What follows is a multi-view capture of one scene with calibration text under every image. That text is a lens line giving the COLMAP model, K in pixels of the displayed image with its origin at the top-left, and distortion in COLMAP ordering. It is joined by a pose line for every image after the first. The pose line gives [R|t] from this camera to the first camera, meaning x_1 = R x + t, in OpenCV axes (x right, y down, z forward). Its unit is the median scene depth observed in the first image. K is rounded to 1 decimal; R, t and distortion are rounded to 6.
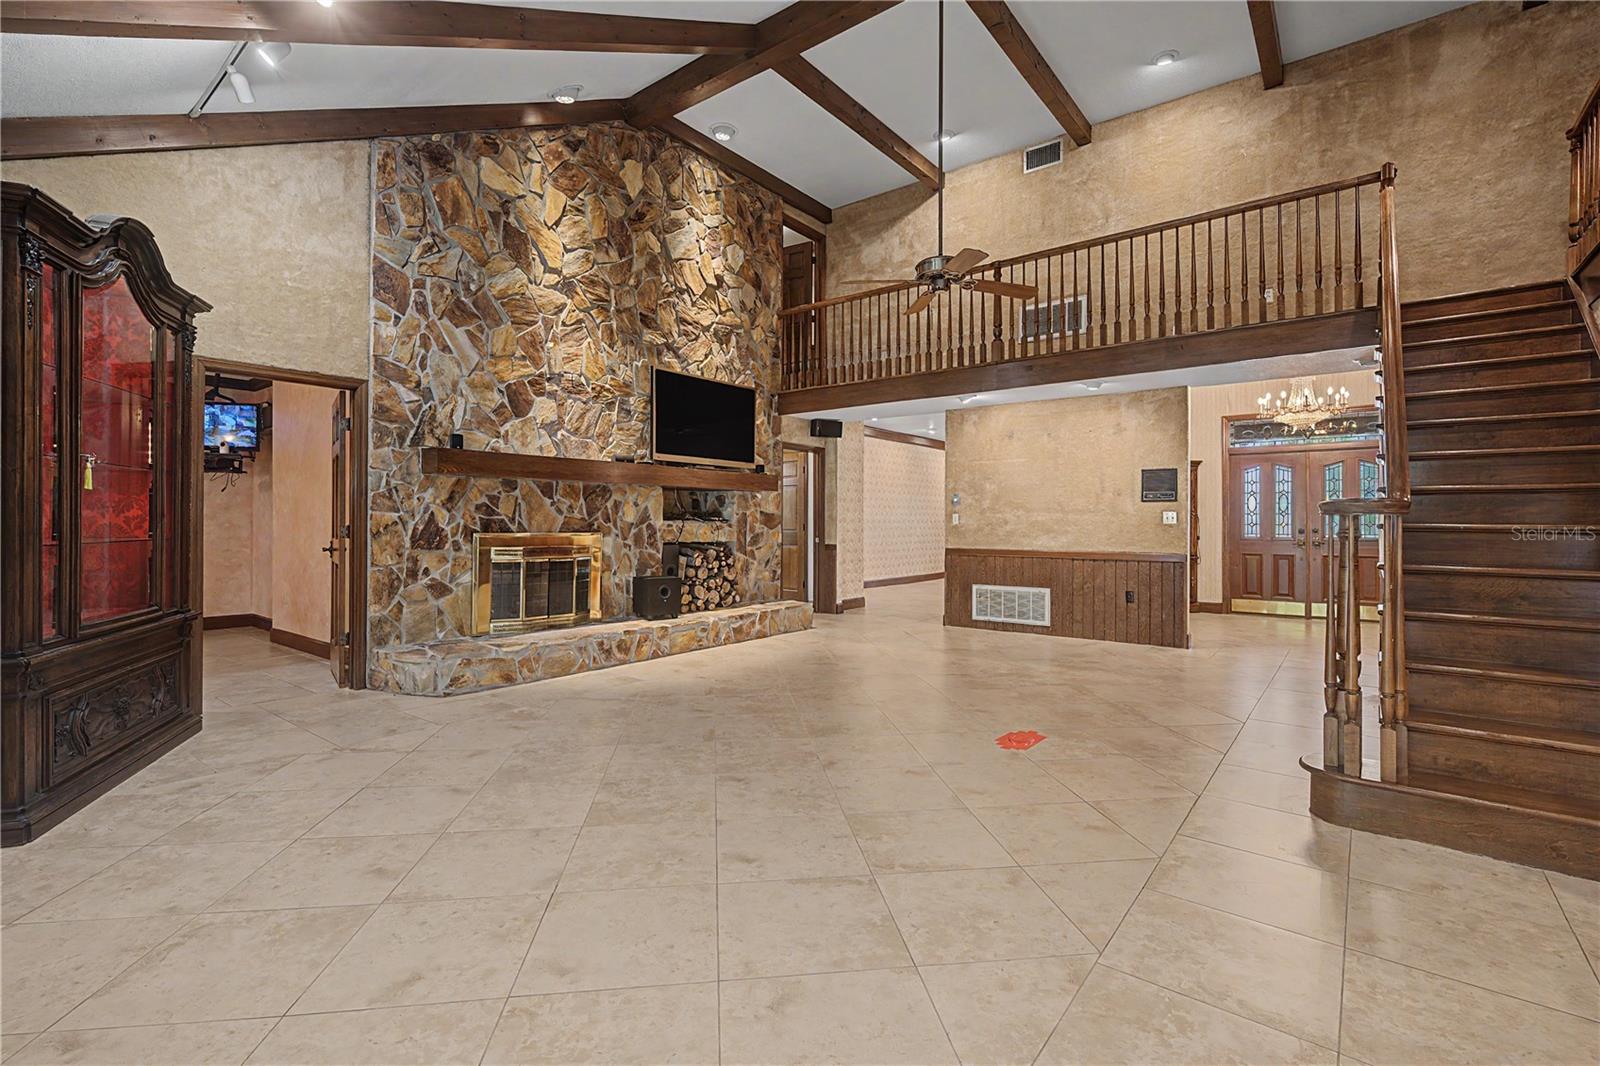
lens RADIAL K [[719.8, 0, 796.2], [0, 719.8, 518.9], [0, 0, 1]] dist [0.006022, 0.000787]
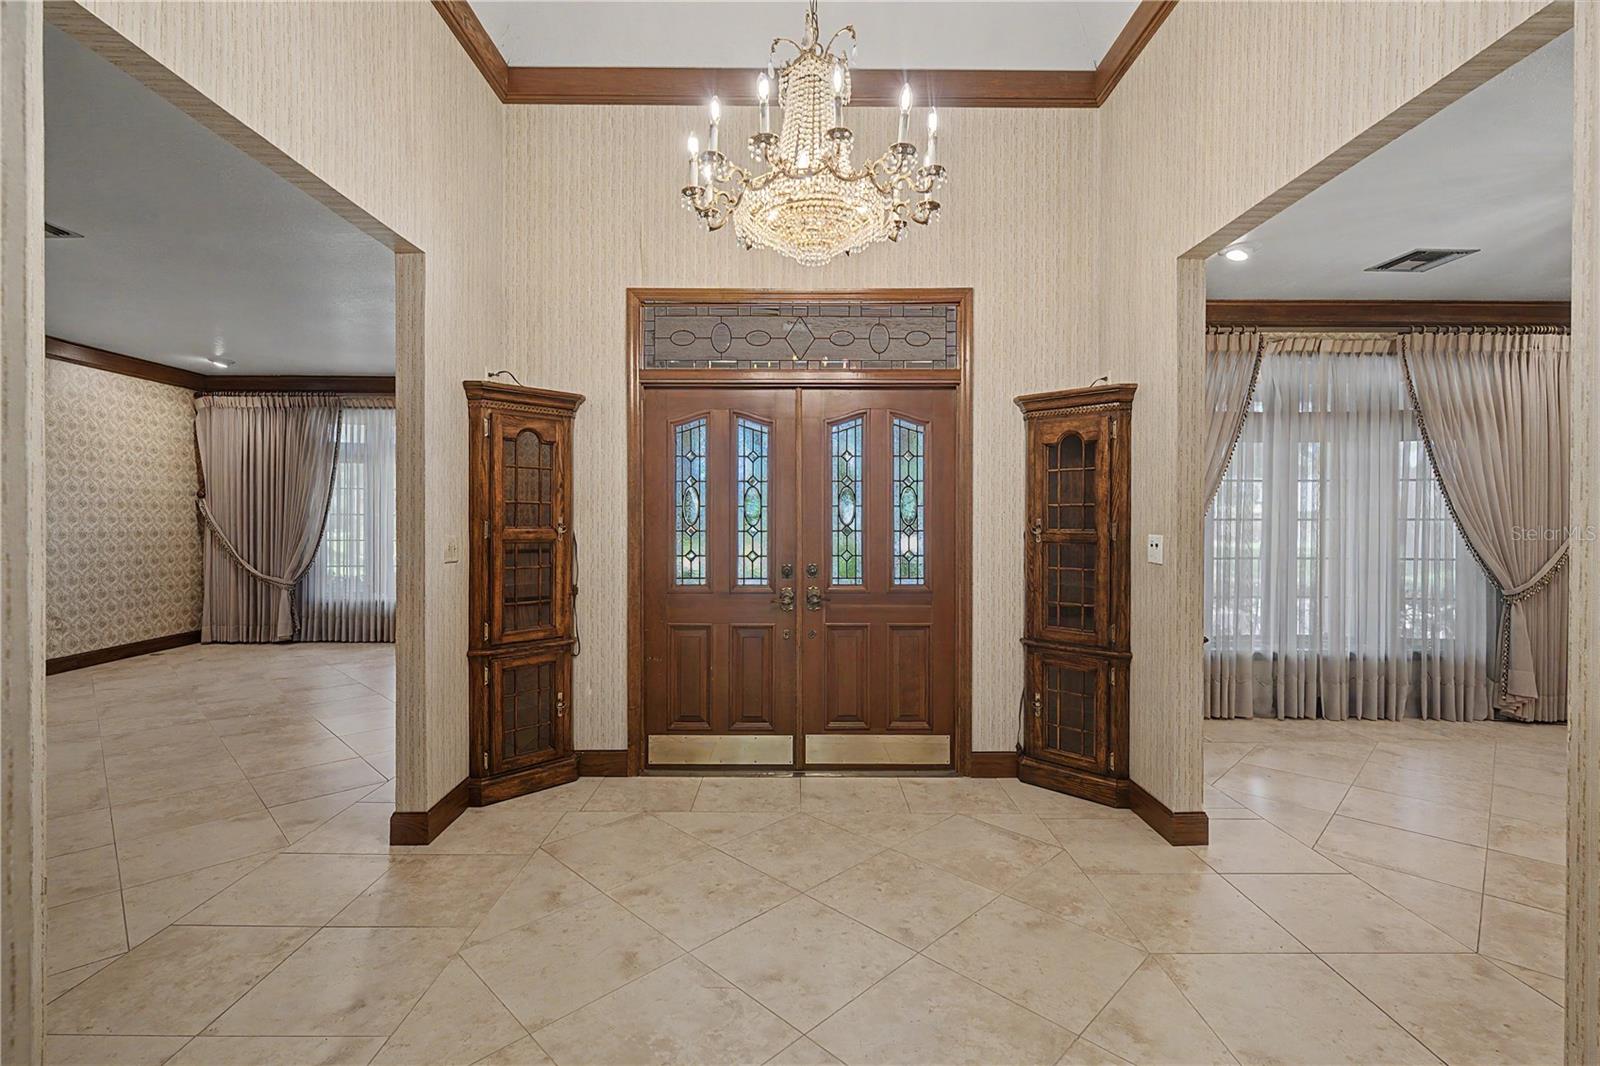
lens RADIAL K [[719.8, 0, 789.2], [0, 719.8, 524.5], [0, 0, 1]] dist [0.006022, 0.000787]
pose [[0.772503, -0.001712, 0.635008, 0.414339], [-0.004790, 0.999952, 0.008524, -0.014447], [-0.634993, -0.009627, 0.772458, 0.647322]]
